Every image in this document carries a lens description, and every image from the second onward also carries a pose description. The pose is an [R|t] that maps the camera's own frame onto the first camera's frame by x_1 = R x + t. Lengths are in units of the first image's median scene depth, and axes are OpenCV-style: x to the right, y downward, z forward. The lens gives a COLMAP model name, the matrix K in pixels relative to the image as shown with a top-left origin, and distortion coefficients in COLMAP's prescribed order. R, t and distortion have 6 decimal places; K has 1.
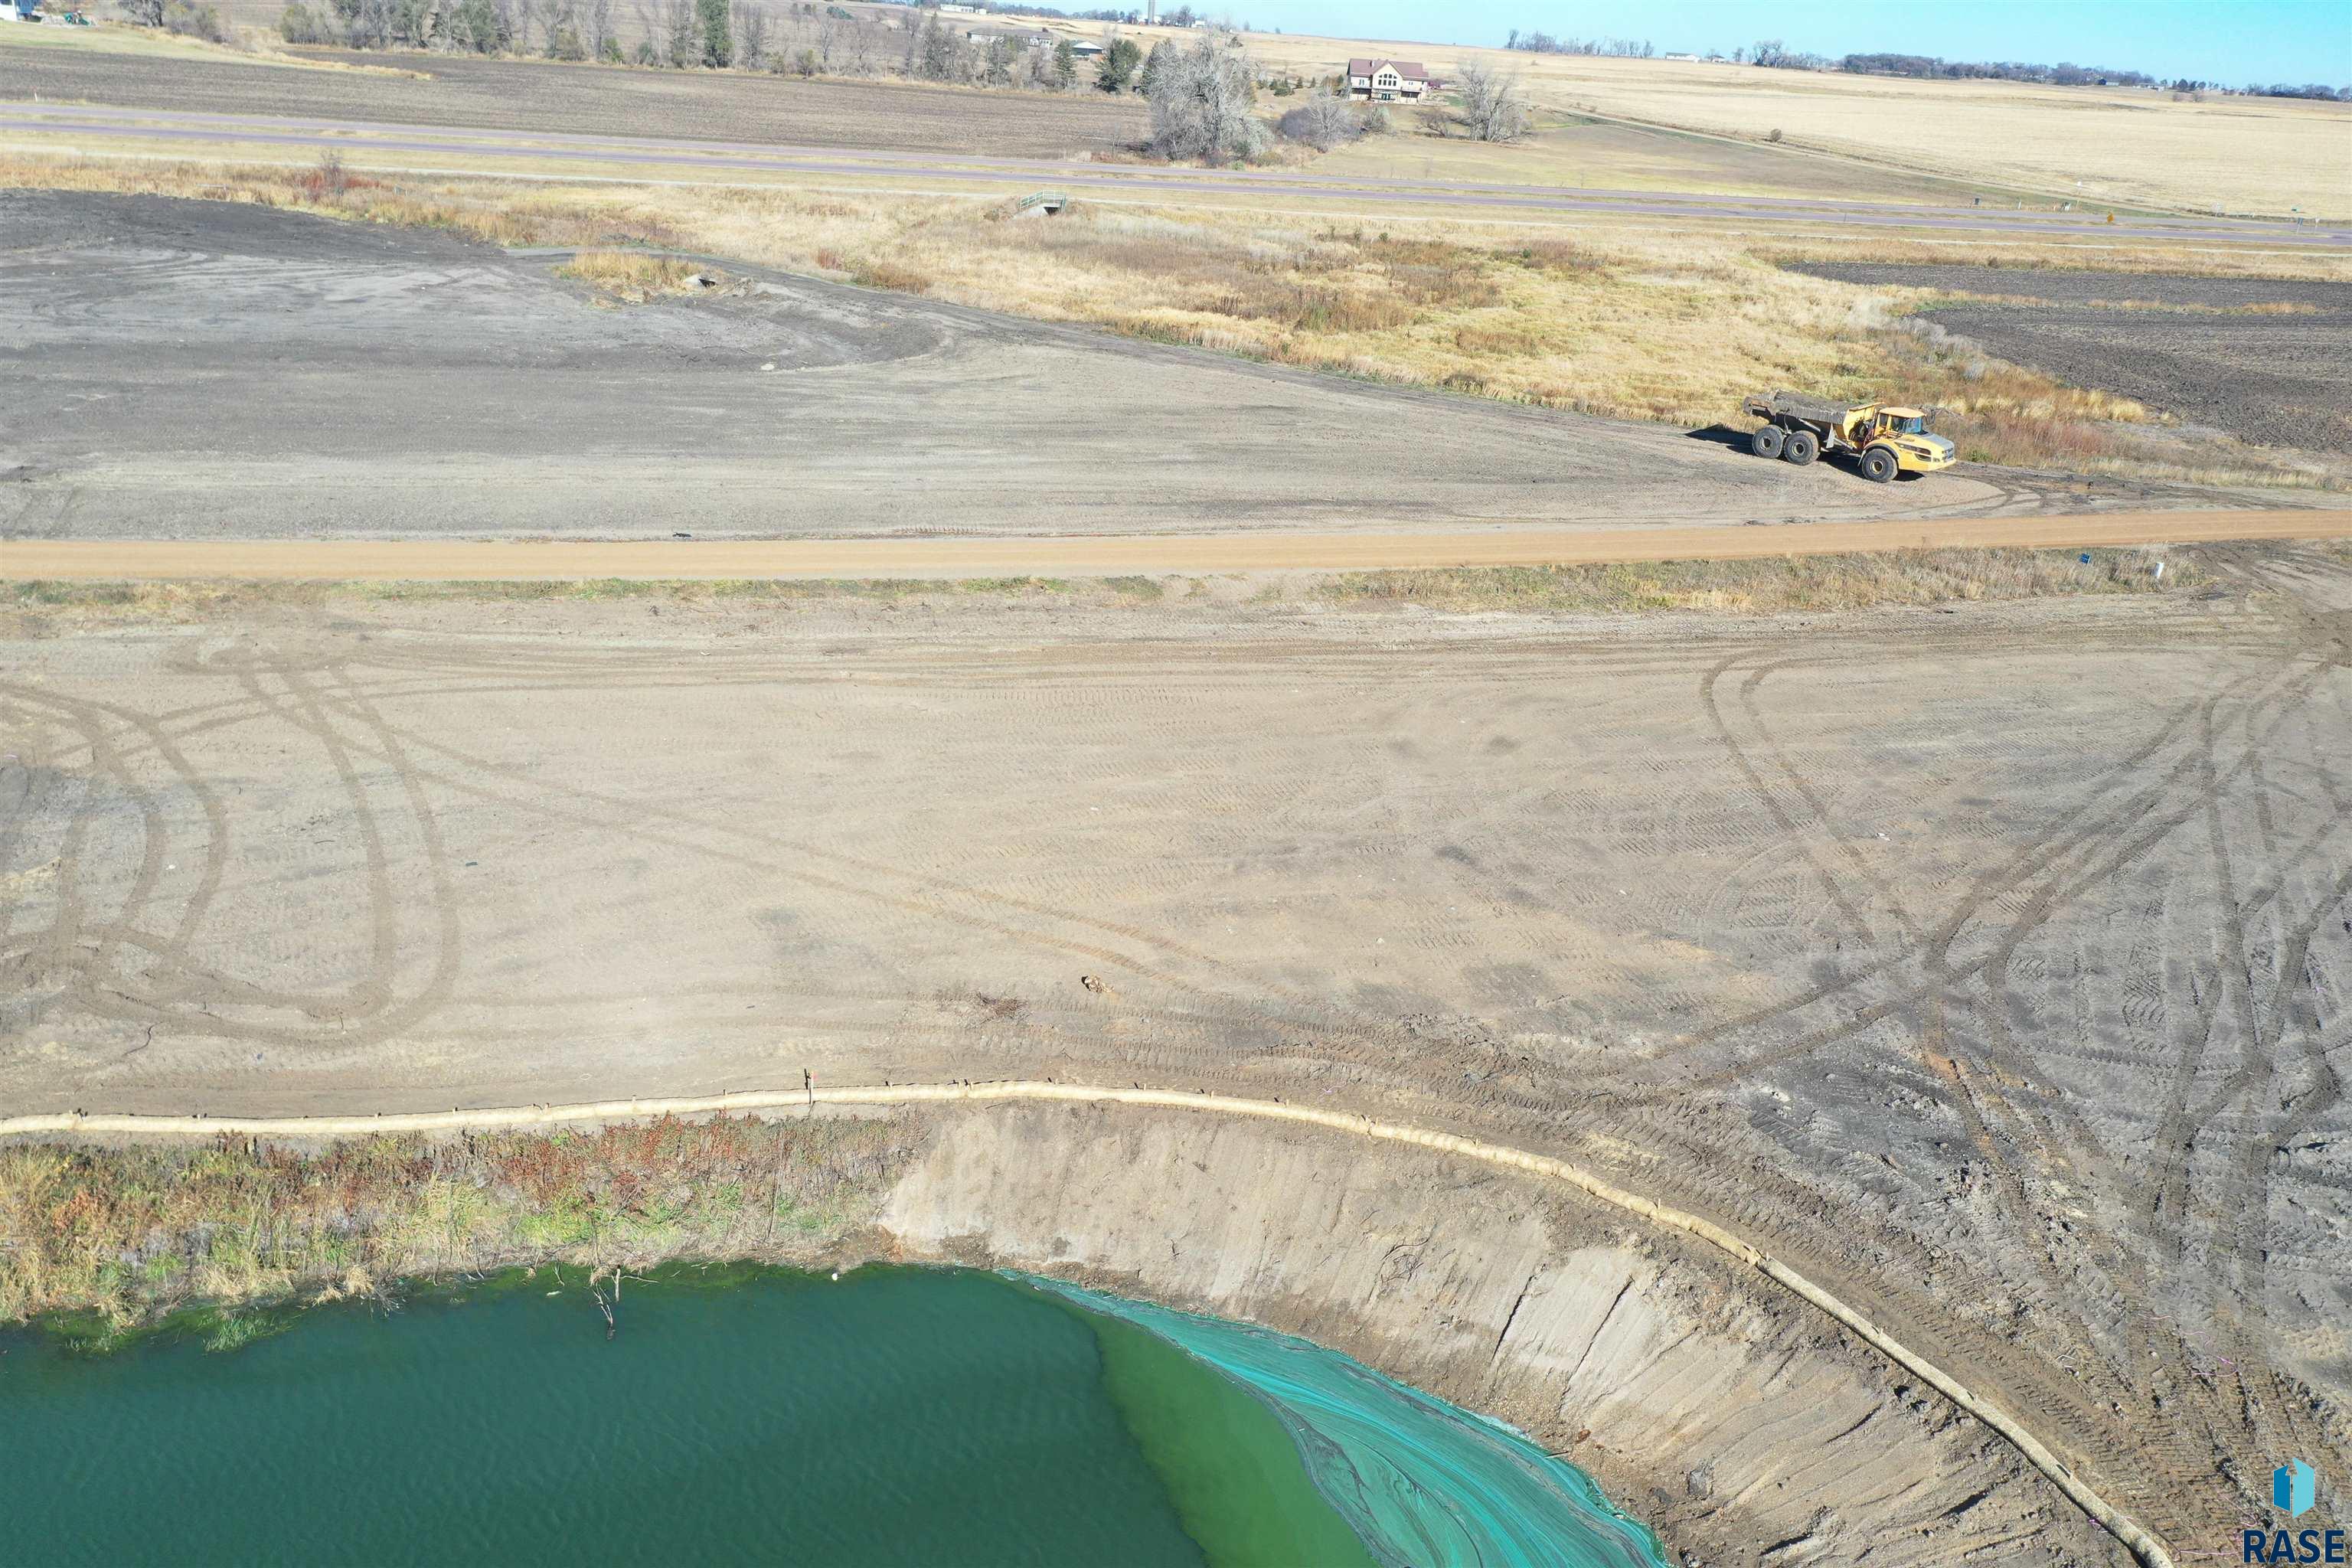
lens RADIAL K [[1838.1, 0, 1176.0], [0, 1838.1, 784.0], [0, 0, 1]] dist [0.000310, 0.003842]
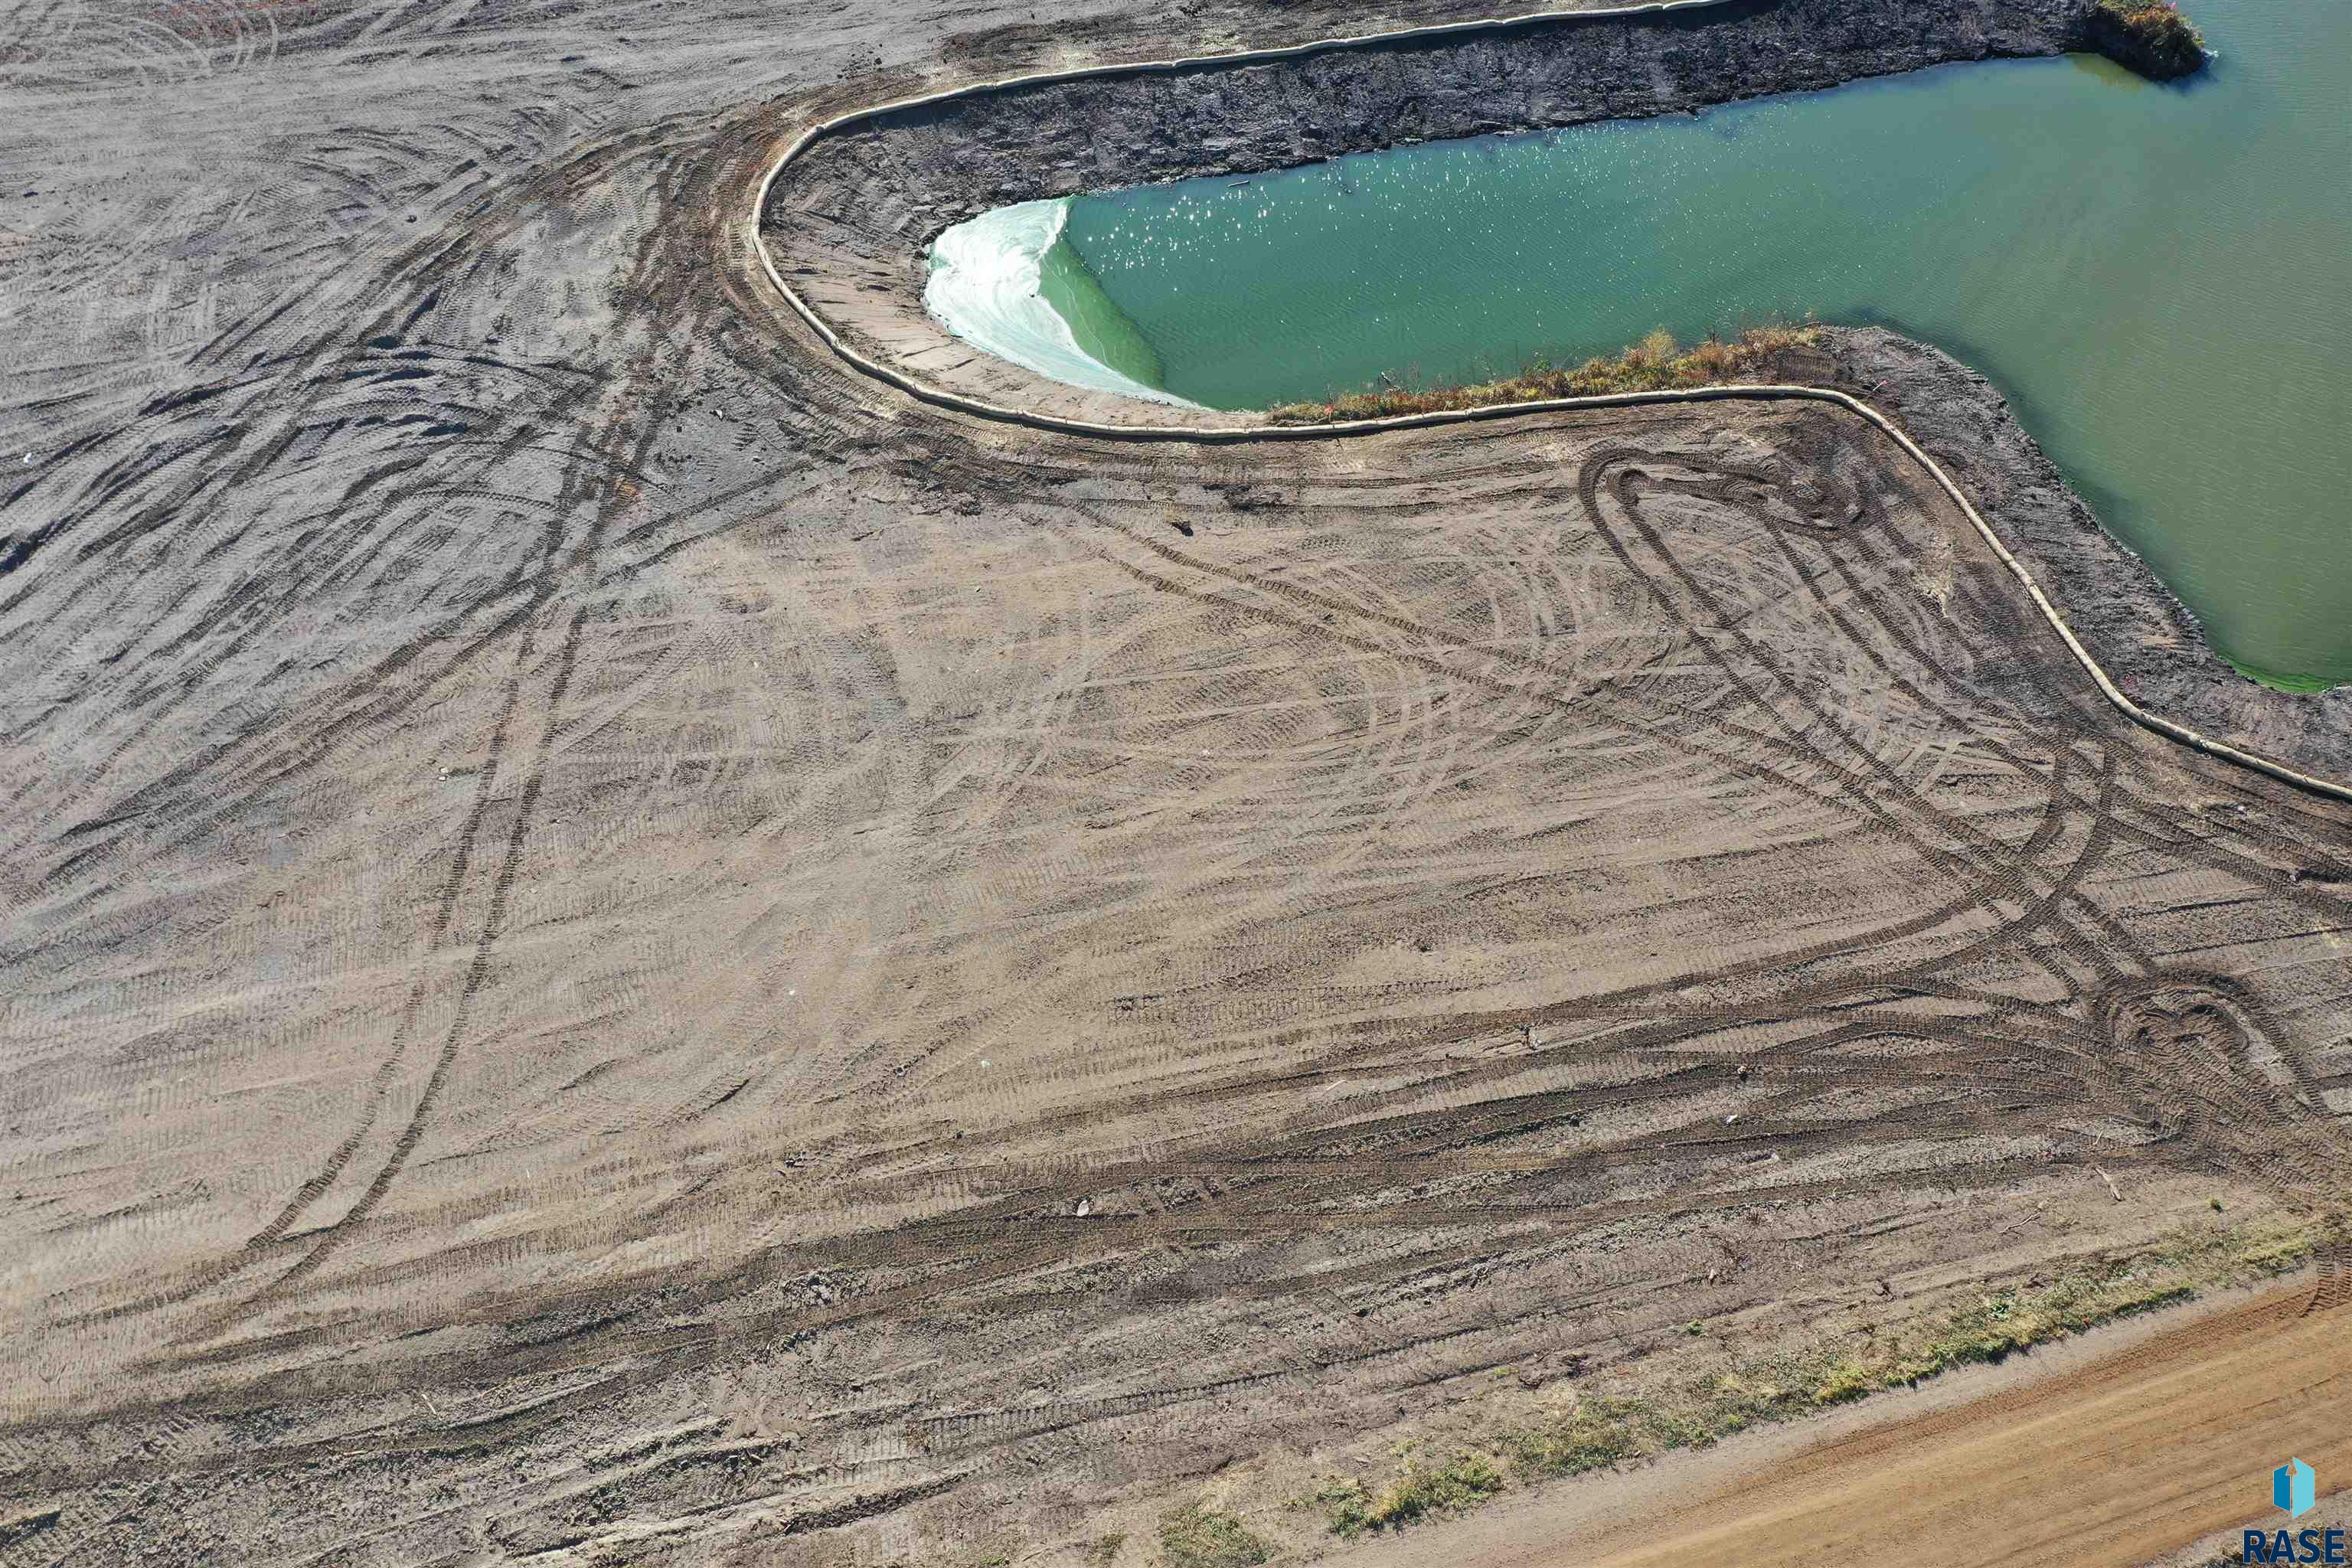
lens RADIAL K [[1827.1, 0, 1178.9], [0, 1827.1, 792.0], [0, 0, 1]] dist [-0.001544, -0.001201]
pose [[-0.994286, -0.045155, -0.096727, 0.105629], [-0.105762, 0.293870, 0.949976, -1.386705], [-0.014471, 0.954778, -0.296967, 1.852155]]
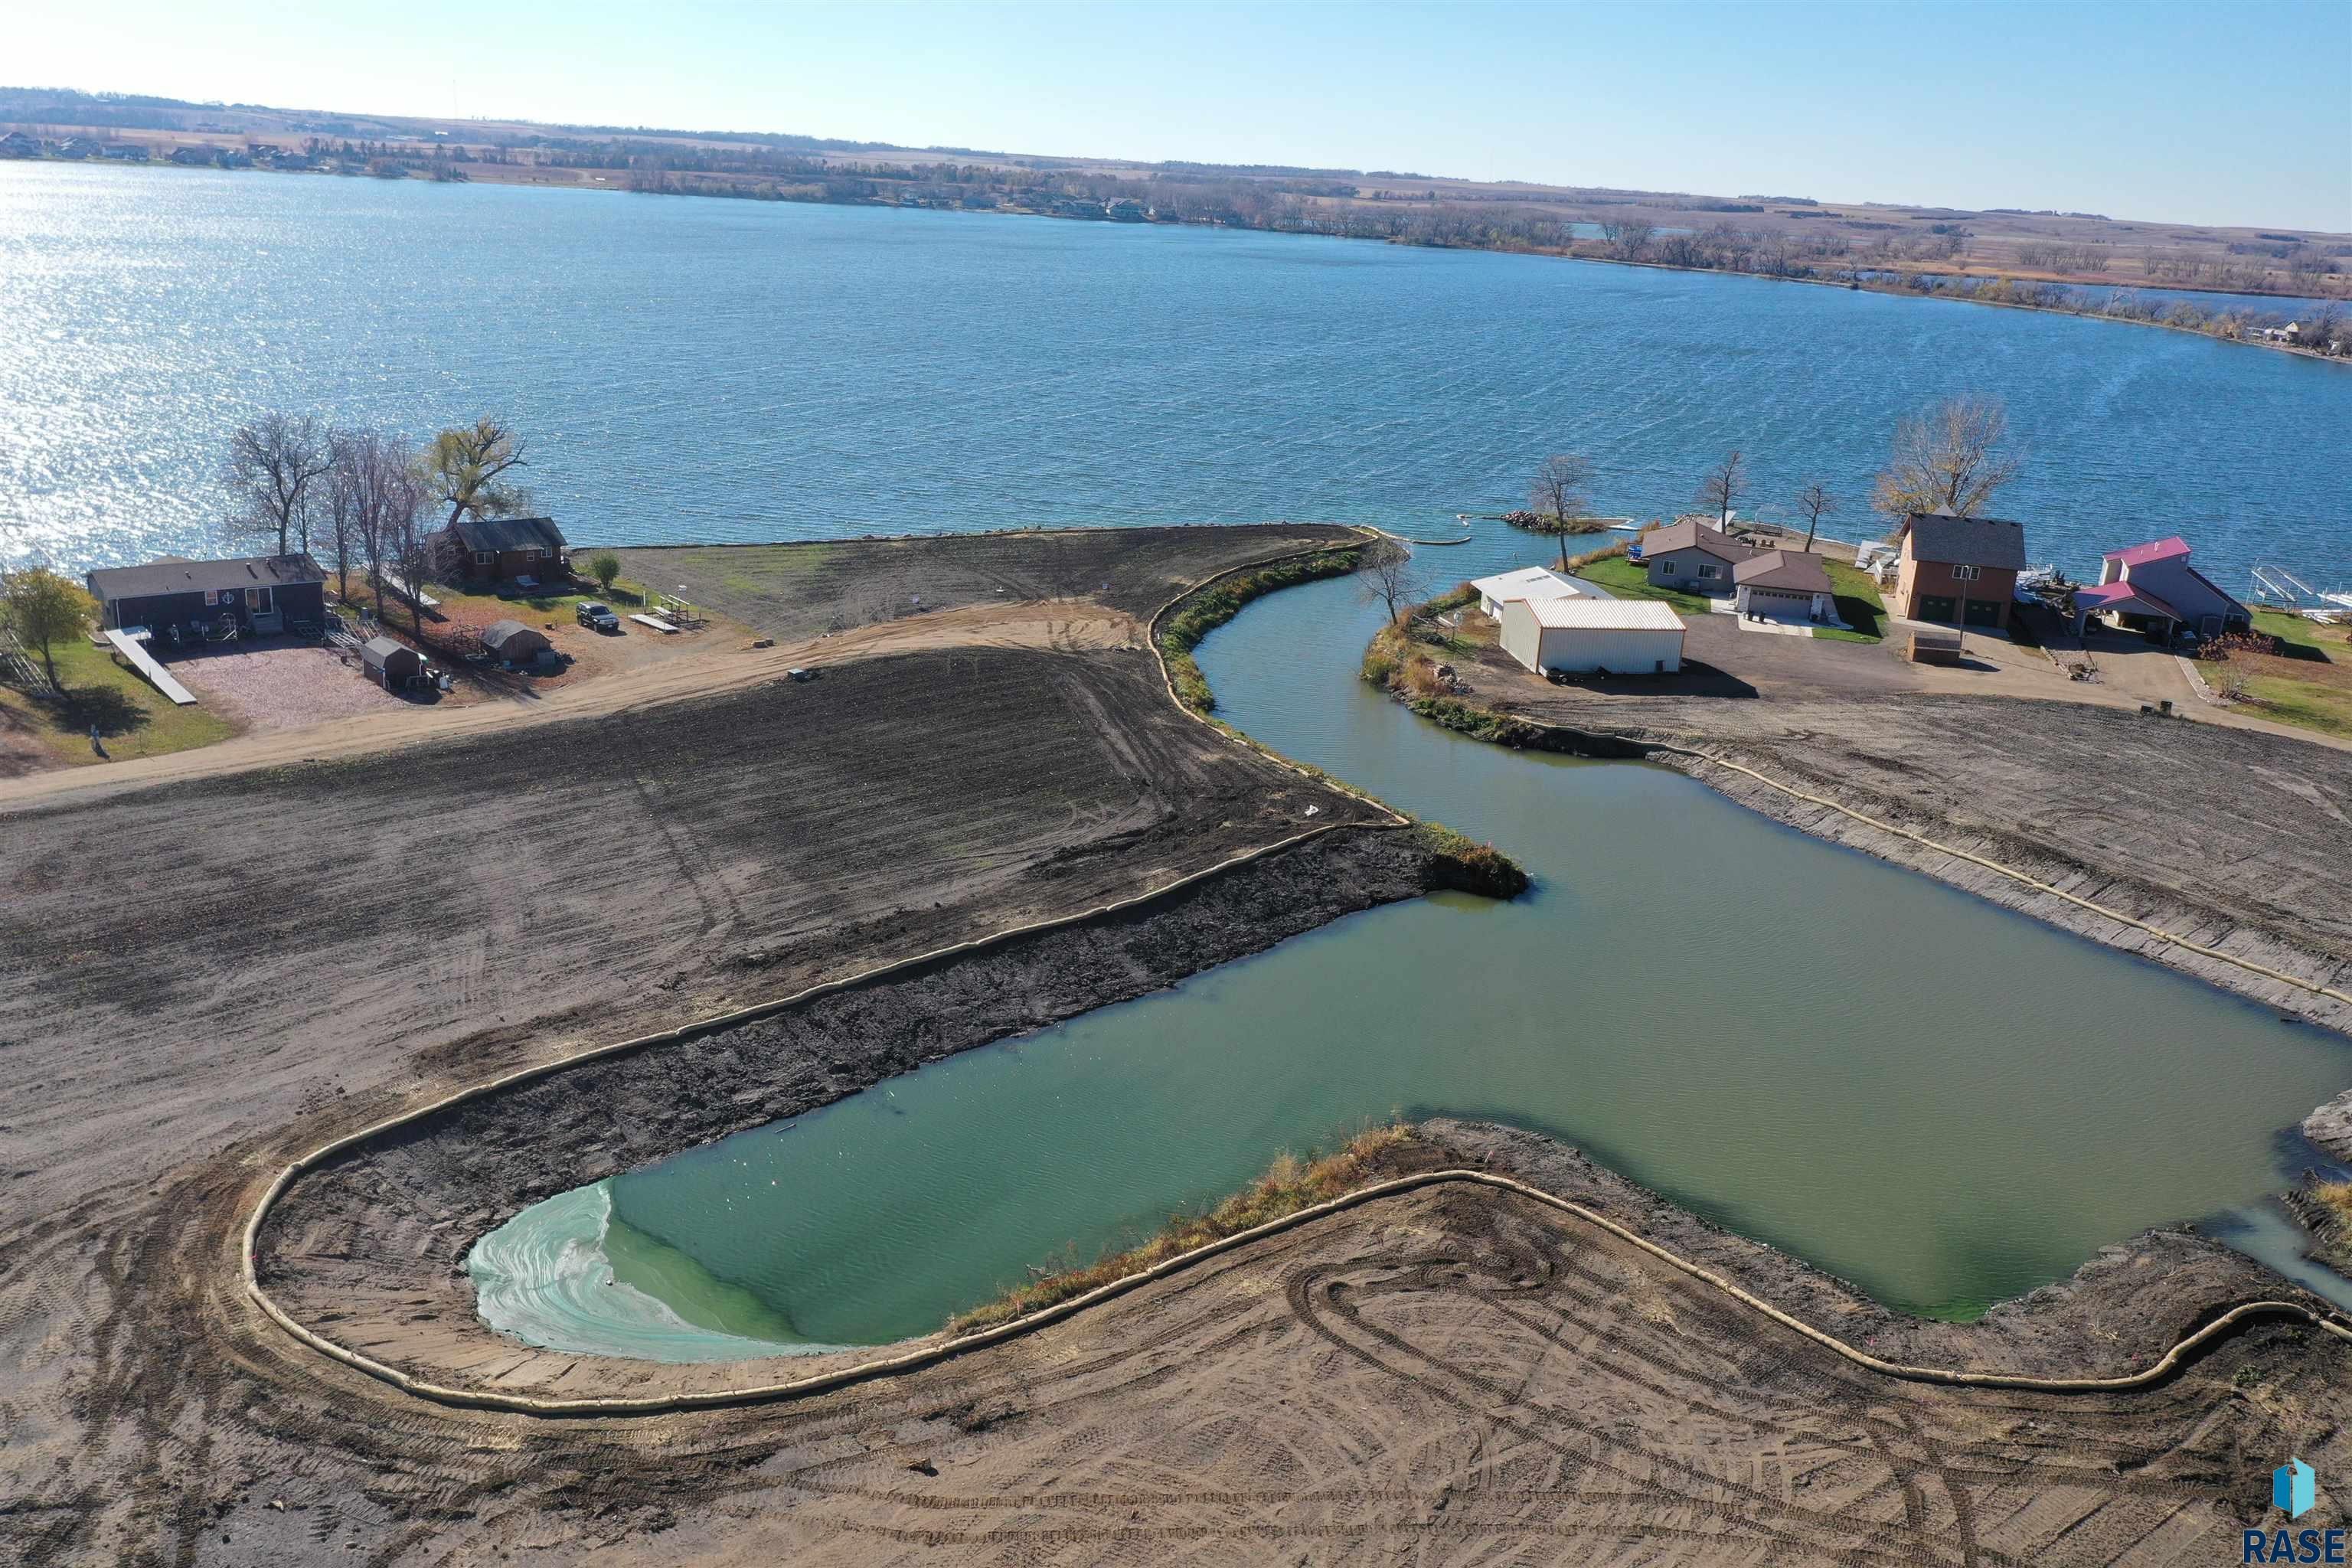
lens RADIAL K [[1849.3, 0, 1173.6], [0, 1849.3, 784.4], [0, 0, 1]] dist [0.002750, -0.004107]
pose [[-0.873399, 0.035762, -0.485691, 0.454172], [-0.284226, 0.772405, 0.567984, -1.139799], [0.395462, 0.634123, -0.664453, 1.812289]]
